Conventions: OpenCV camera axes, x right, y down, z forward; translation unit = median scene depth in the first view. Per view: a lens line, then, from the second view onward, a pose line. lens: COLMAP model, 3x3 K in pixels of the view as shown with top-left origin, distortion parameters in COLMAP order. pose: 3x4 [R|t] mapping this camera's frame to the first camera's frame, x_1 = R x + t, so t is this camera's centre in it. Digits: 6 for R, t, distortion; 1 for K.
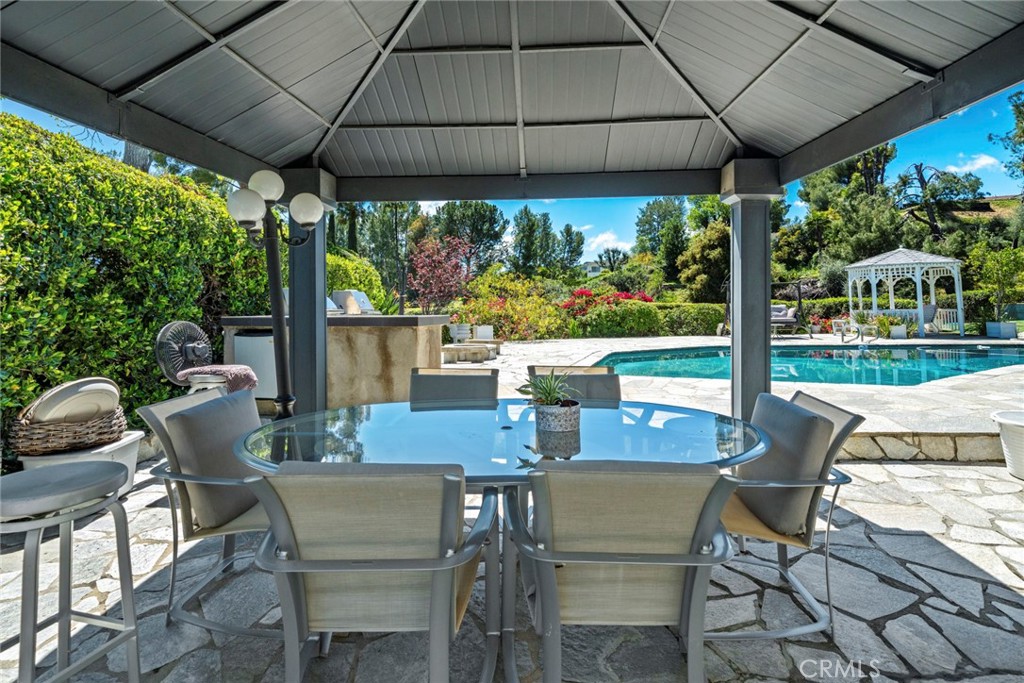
lens RADIAL K [[521.4, 0, 511.7], [0, 521.4, 296.9], [0, 0, 1]] dist [0.000380, -0.000214]
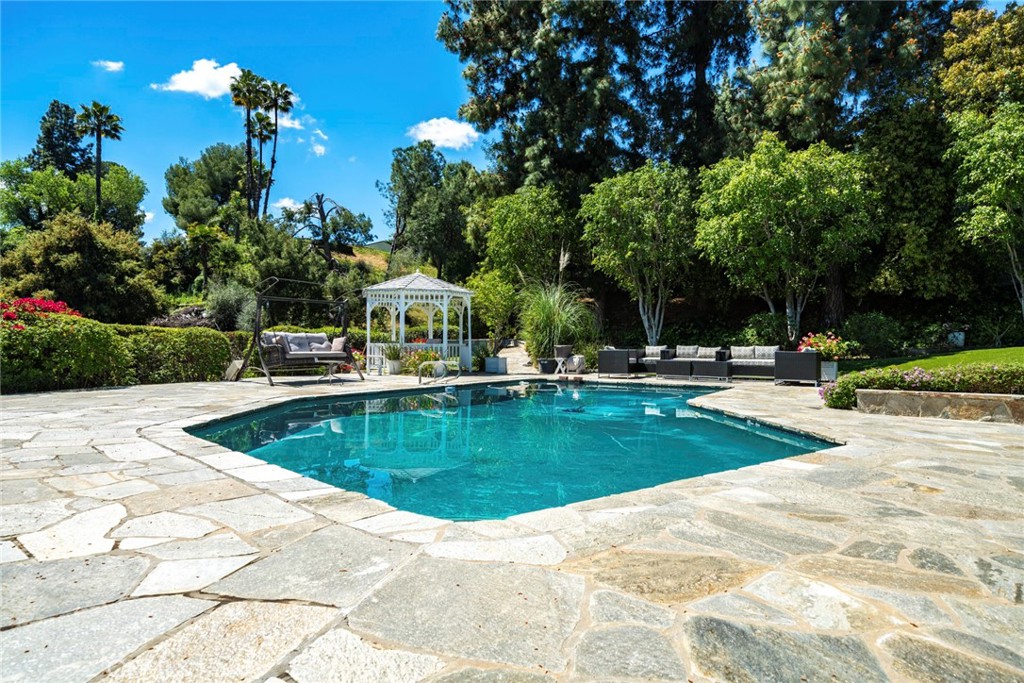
lens RADIAL K [[619.8, 0, 514.9], [0, 619.8, 342.1], [0, 0, 1]] dist [-0.000440, -0.000871]
pose [[0.497049, 0.018501, 0.867525, -0.017327], [-0.033685, 0.999430, -0.002014, 0.005076], [-0.867068, -0.028221, 0.497389, 0.091019]]
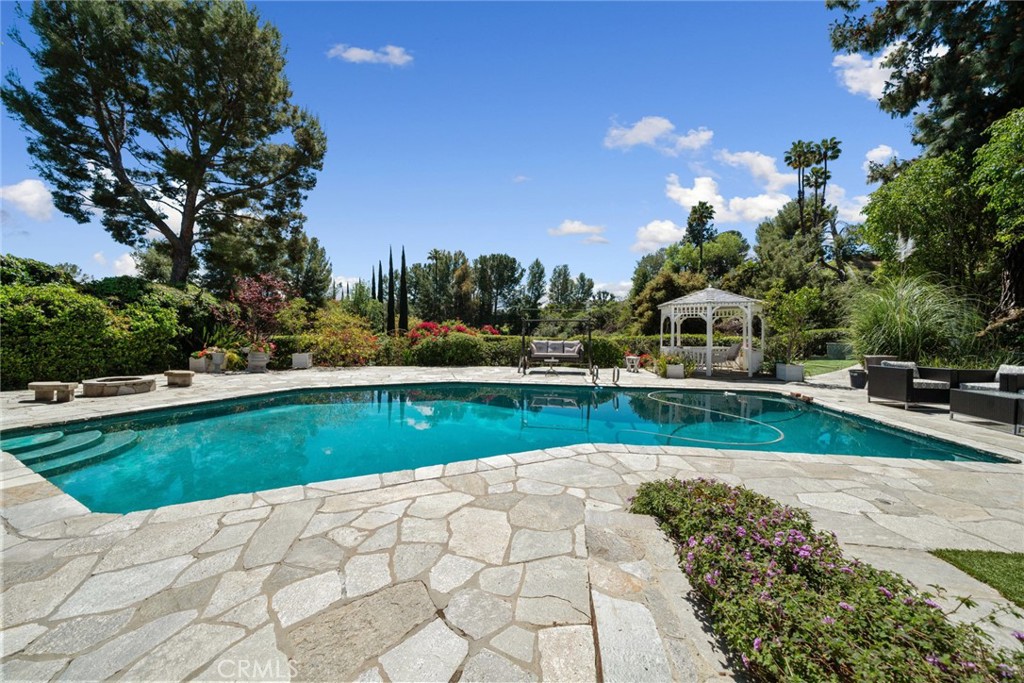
lens RADIAL K [[367.2, 0, 504.7], [0, 367.2, 338.7], [0, 0, 1]] dist [0.002330, 0.000079]
pose [[0.992829, 0.023388, -0.117231, 0.117271], [-0.018887, 0.999047, 0.039356, -0.003896], [0.118040, -0.036860, 0.992325, 0.062866]]
